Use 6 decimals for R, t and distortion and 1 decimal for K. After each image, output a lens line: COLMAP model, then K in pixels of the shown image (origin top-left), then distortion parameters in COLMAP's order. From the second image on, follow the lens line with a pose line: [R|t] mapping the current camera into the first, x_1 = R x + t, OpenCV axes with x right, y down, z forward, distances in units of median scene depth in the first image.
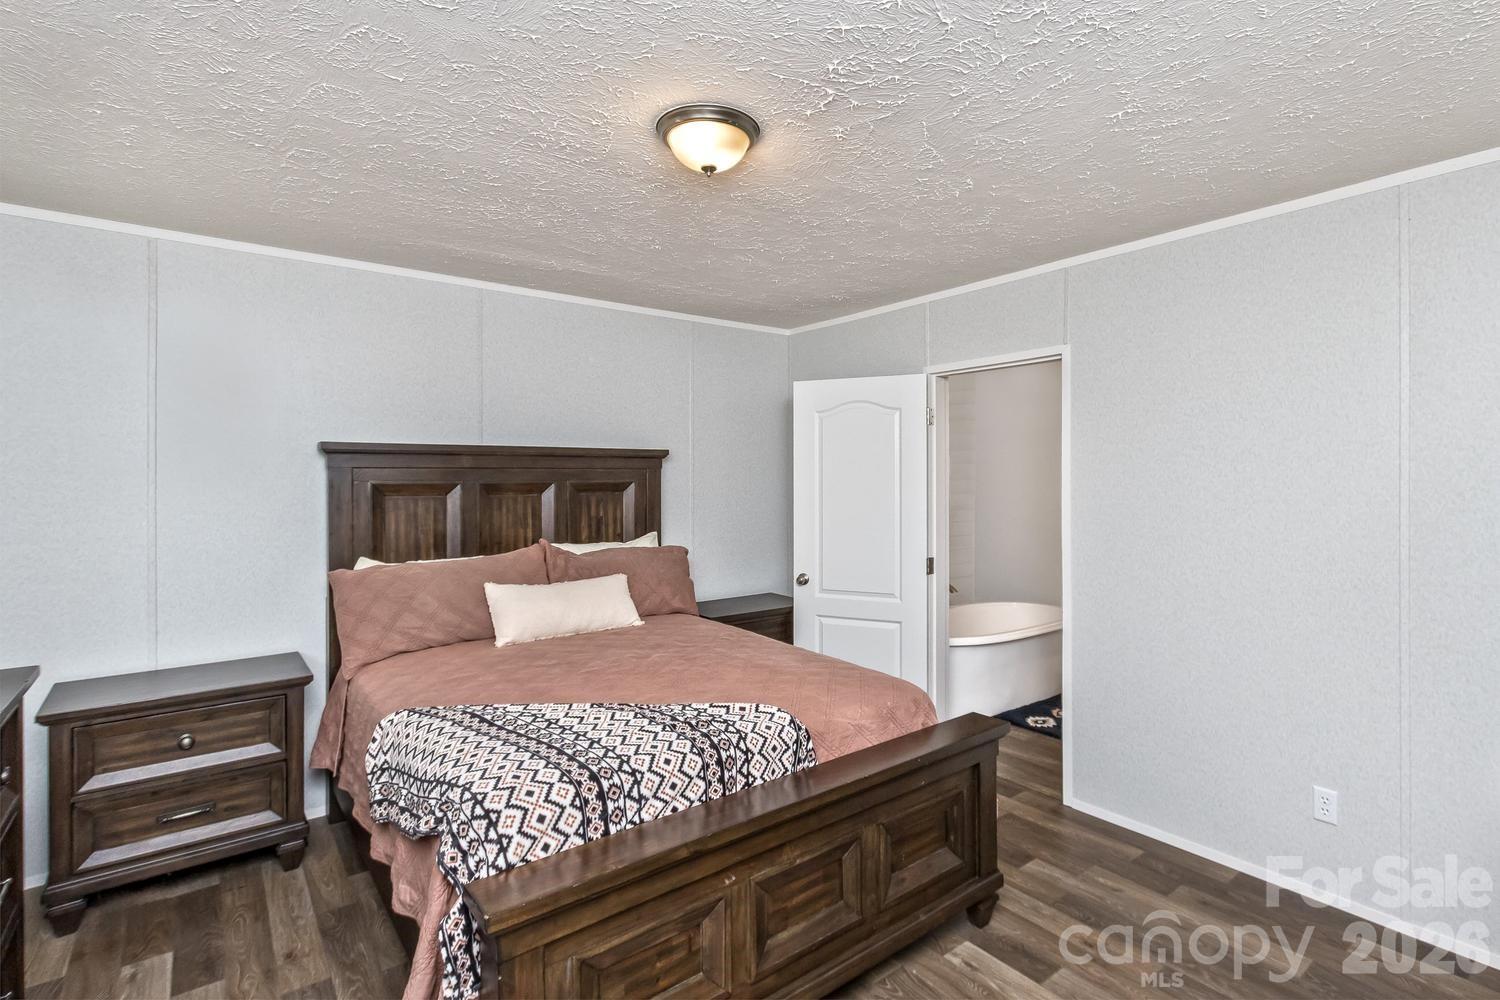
lens RADIAL K [[733.1, 0, 756.4], [0, 733.1, 475.6], [0, 0, 1]] dist [0.015779, -0.001435]
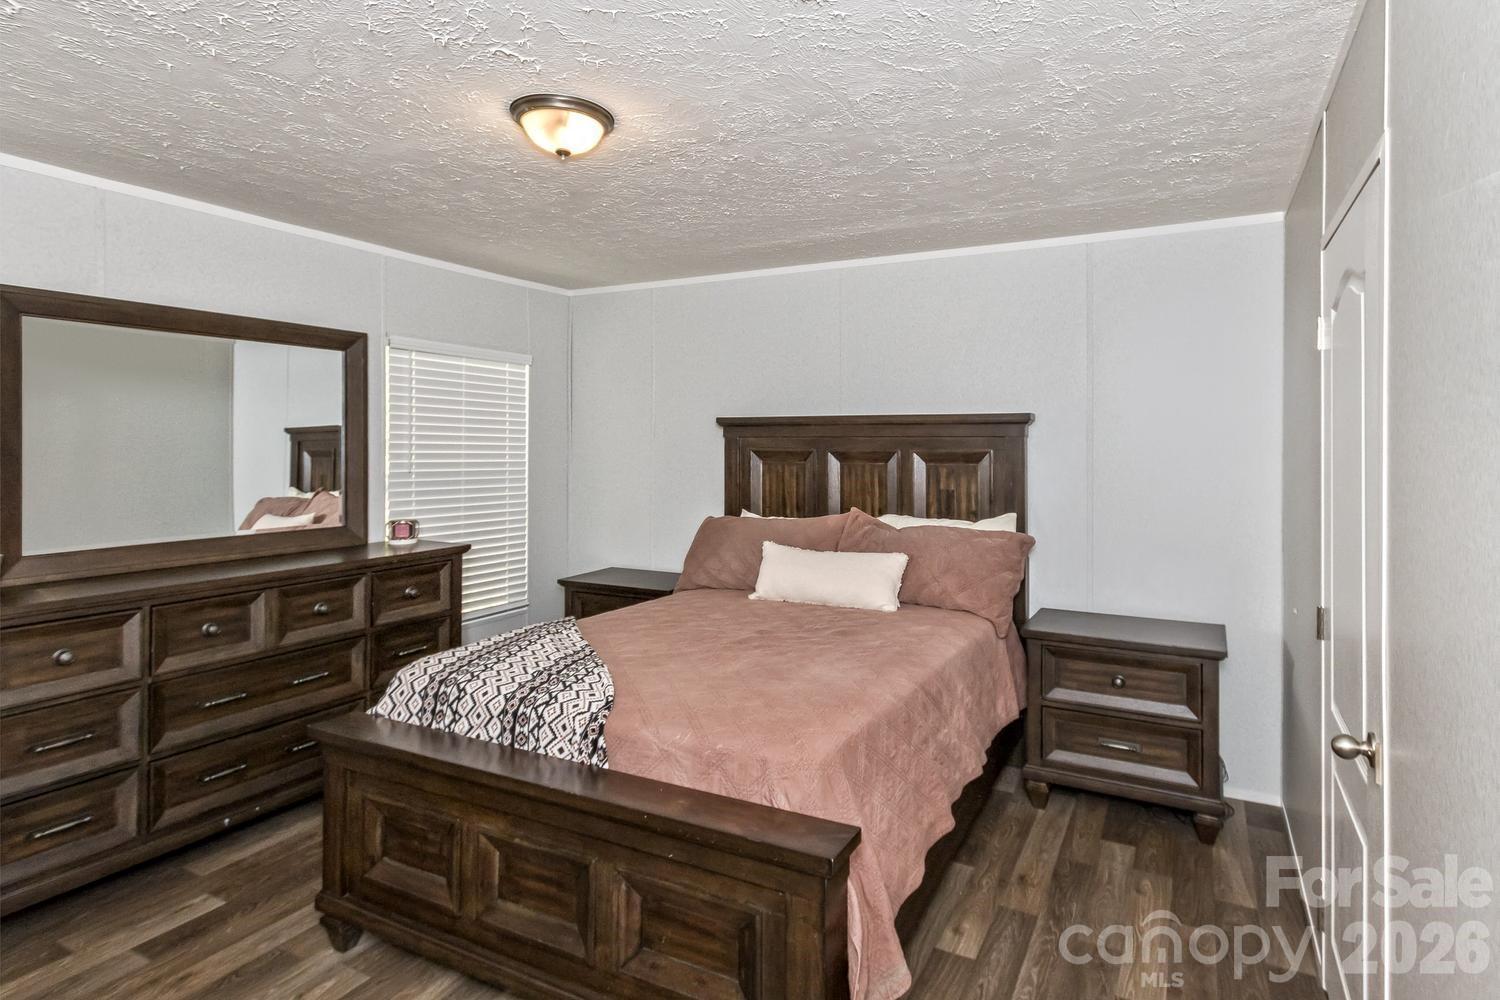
lens RADIAL K [[764.1, 0, 799.9], [0, 764.1, 442.5], [0, 0, 1]] dist [-0.005120, -0.001465]
pose [[0.450424, 0.001496, -0.892814, 0.586881], [-0.007003, 0.999974, -0.001858, 0.000944], [0.892787, 0.007089, 0.450422, 0.462033]]
